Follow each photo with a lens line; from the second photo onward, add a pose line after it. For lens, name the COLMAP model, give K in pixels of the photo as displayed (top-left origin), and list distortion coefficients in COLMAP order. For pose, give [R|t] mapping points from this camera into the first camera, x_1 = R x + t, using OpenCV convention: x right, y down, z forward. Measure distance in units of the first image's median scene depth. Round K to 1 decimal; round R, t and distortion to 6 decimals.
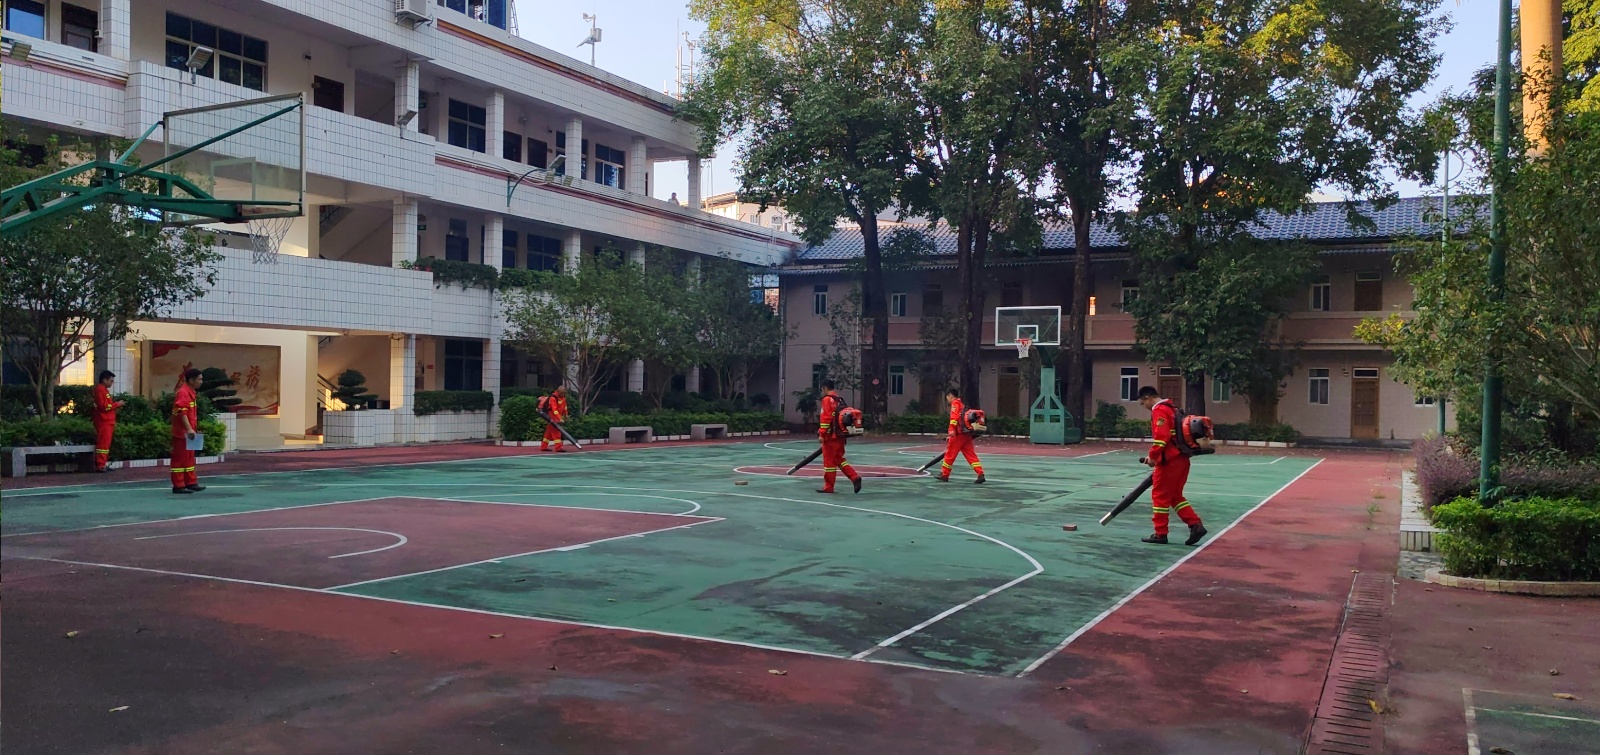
lens RADIAL K [[1188.4, 0, 800.0], [0, 1188.4, 377.5], [0, 0, 1]] dist [-0.000364, -0.001843]
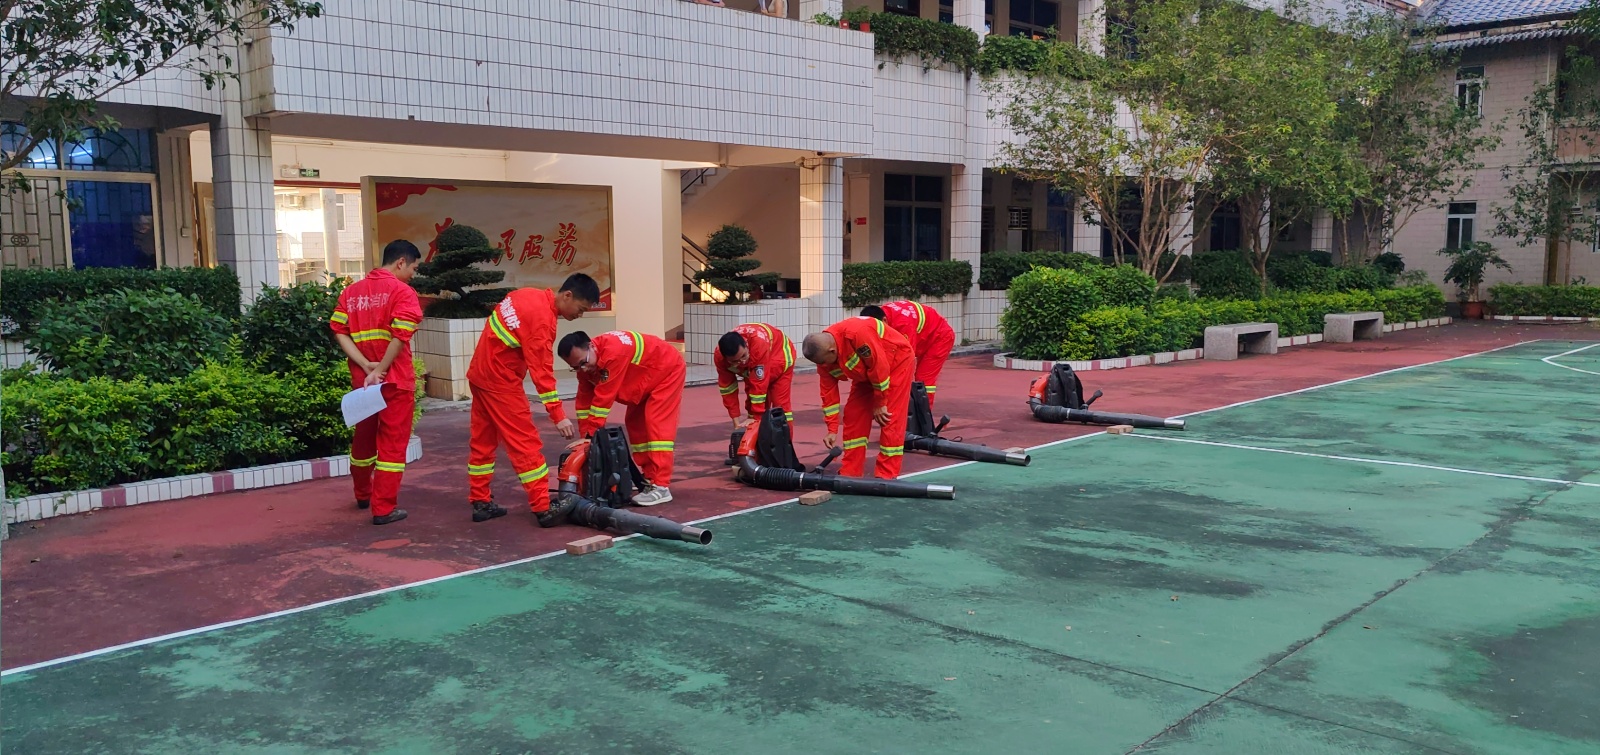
lens RADIAL K [[1182.9, 0, 800.0], [0, 1182.9, 377.5], [0, 0, 1]] dist [0.063952, -0.000675]
pose [[0.949468, 0.013425, -0.313575, -0.171793], [0.022997, 0.993424, 0.112162, 0.001906], [0.313019, -0.113706, 0.942916, 0.475303]]
